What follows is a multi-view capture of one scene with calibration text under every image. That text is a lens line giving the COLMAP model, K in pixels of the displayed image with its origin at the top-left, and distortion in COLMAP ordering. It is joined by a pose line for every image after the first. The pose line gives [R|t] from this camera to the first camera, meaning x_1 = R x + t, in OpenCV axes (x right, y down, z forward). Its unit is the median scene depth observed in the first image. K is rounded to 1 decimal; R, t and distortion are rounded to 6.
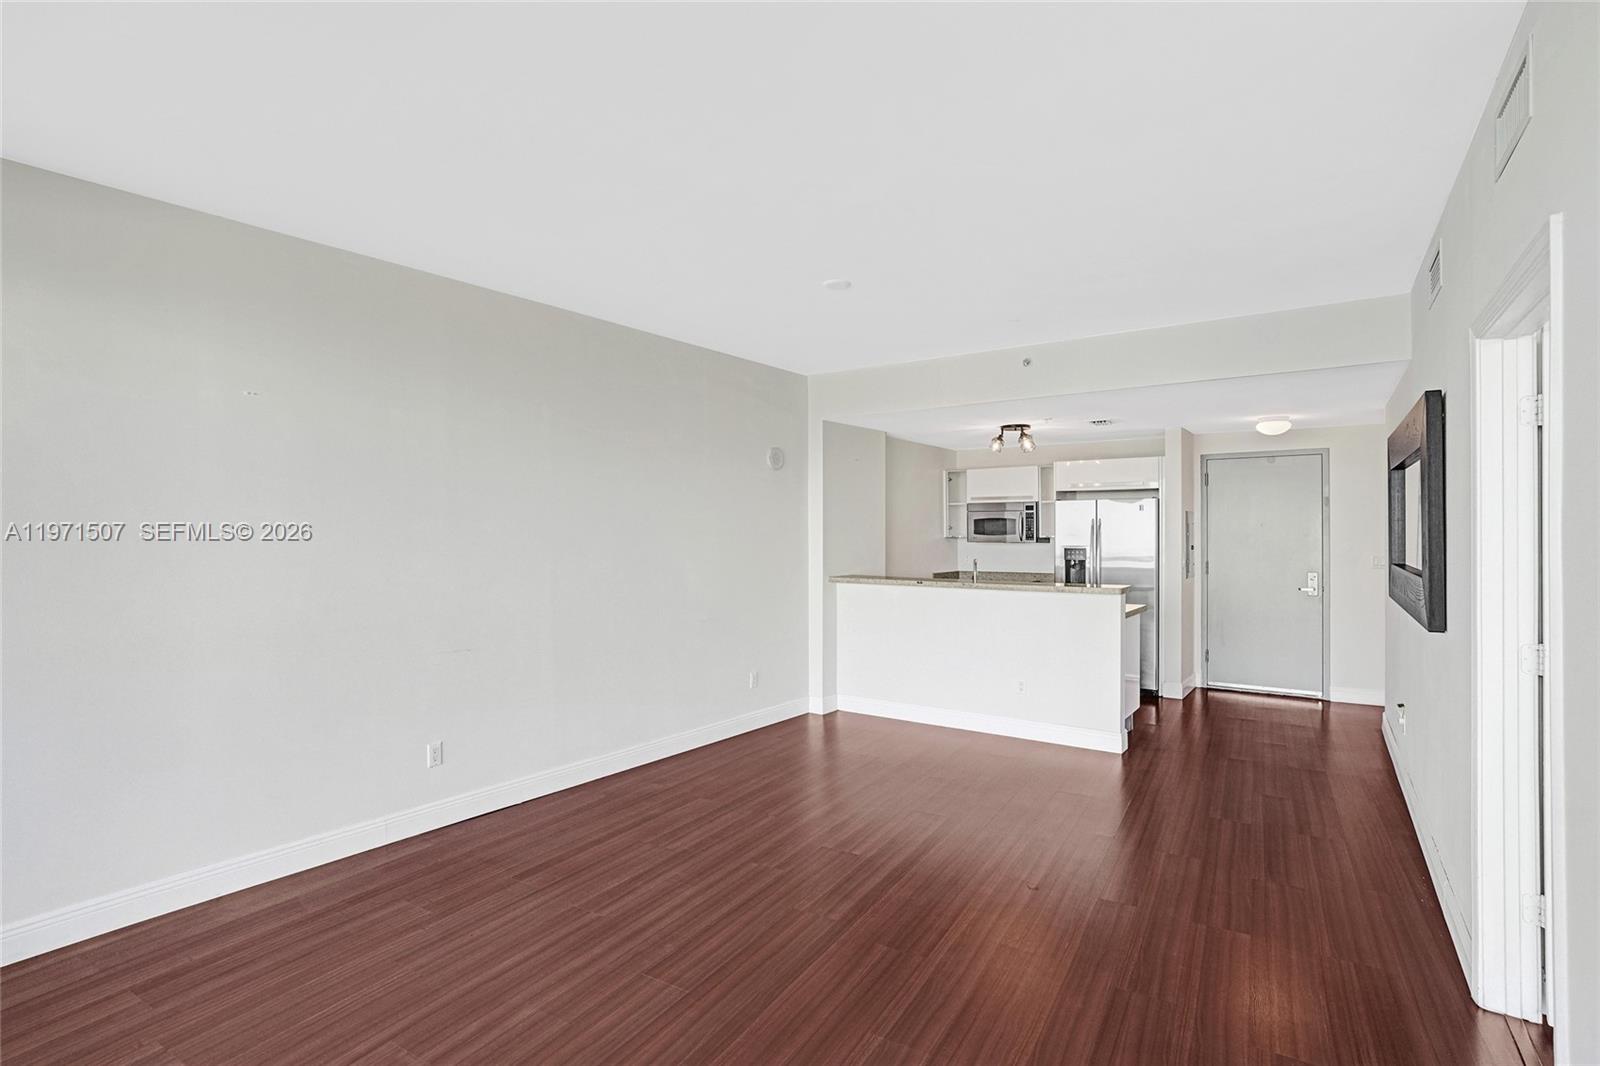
lens RADIAL K [[776.0, 0, 828.3], [0, 776.0, 522.0], [0, 0, 1]] dist [-0.053816, 0.027489]
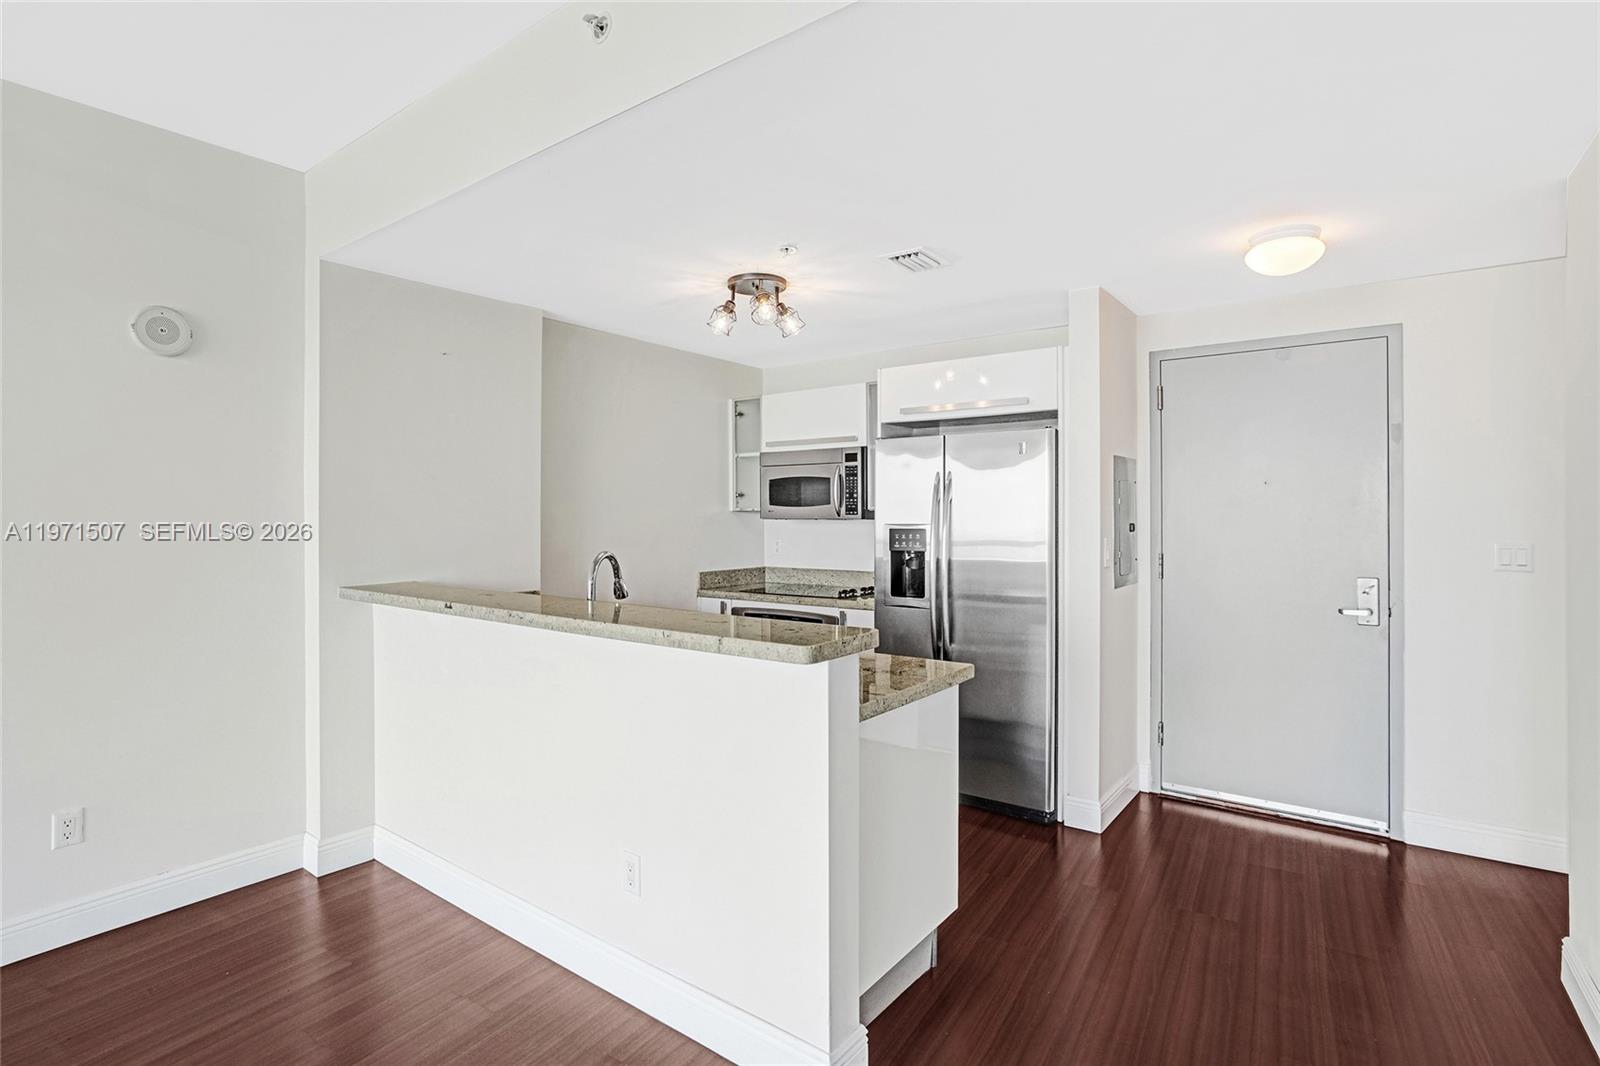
lens RADIAL K [[776.0, 0, 833.5], [0, 776.0, 505.0], [0, 0, 1]] dist [-0.053816, 0.027489]
pose [[0.999843, -0.000725, -0.017682, 0.288114], [0.000703, 0.999999, -0.001290, 0.019167], [0.017683, 0.001277, 0.999843, 0.485256]]
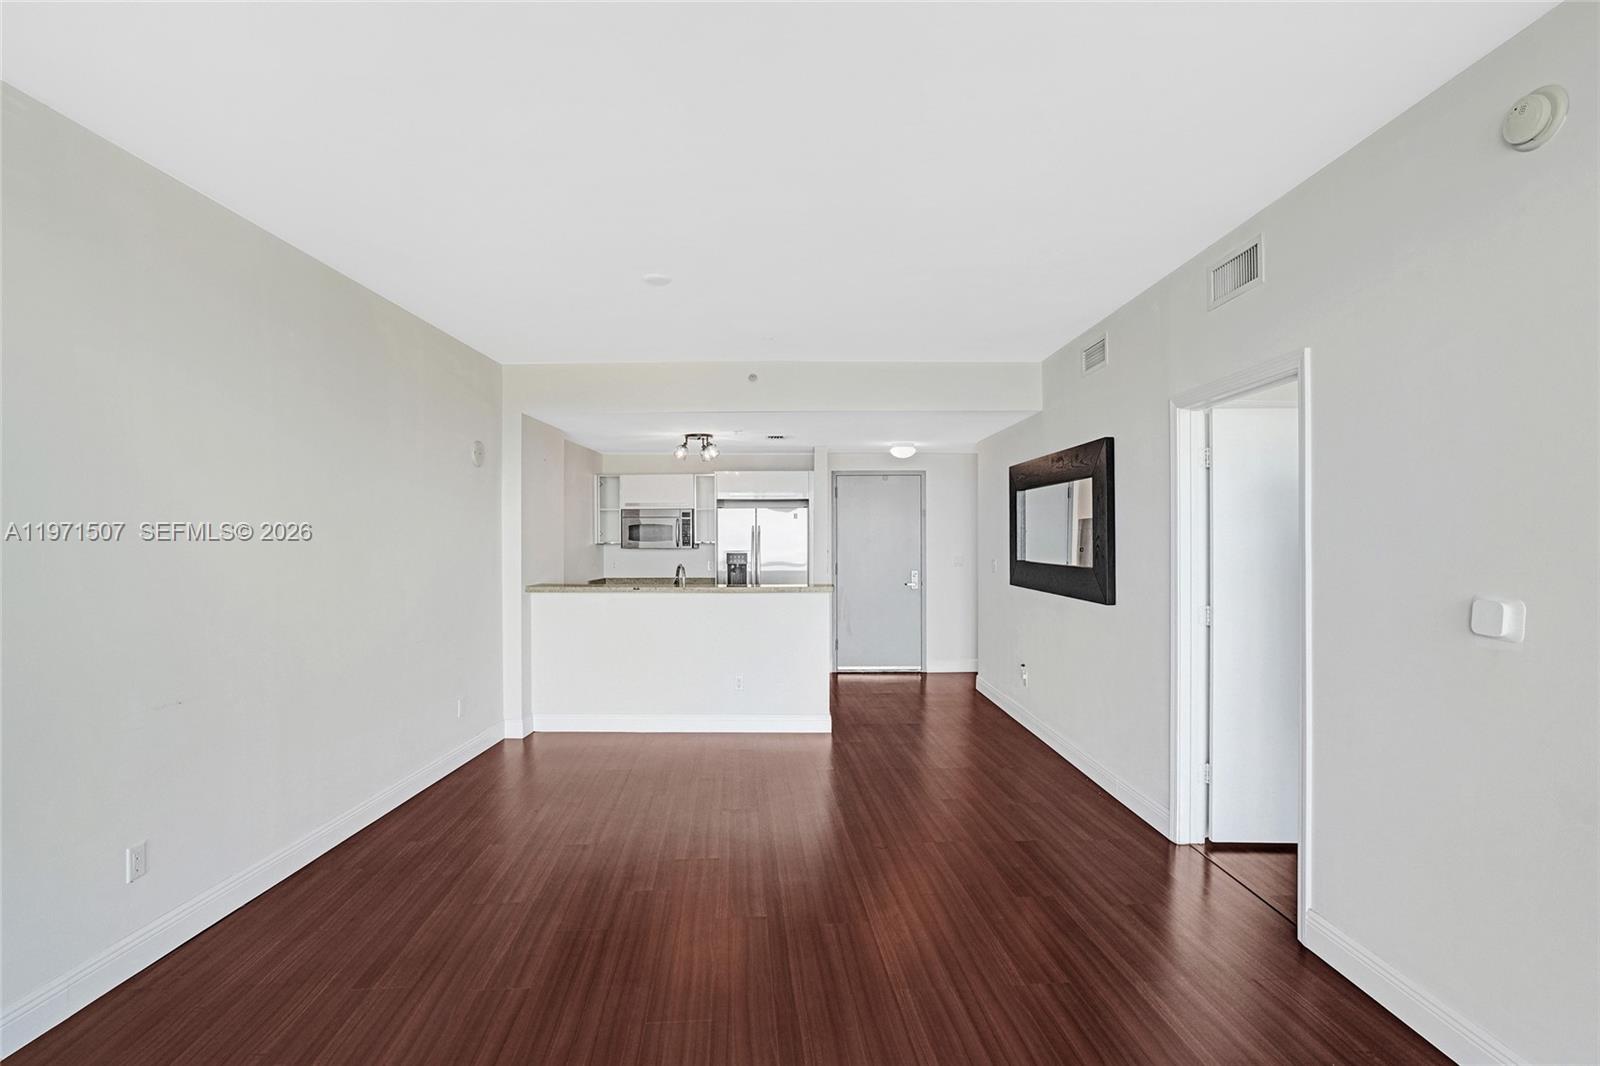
lens RADIAL K [[776.0, 0, 815.5], [0, 776.0, 536.1], [0, 0, 1]] dist [-0.053816, 0.027489]
pose [[0.819384, 0.001186, 0.573243, -0.215850], [-0.005912, 0.999962, 0.006382, 0.003255], [-0.573214, -0.008618, 0.819360, 0.055416]]
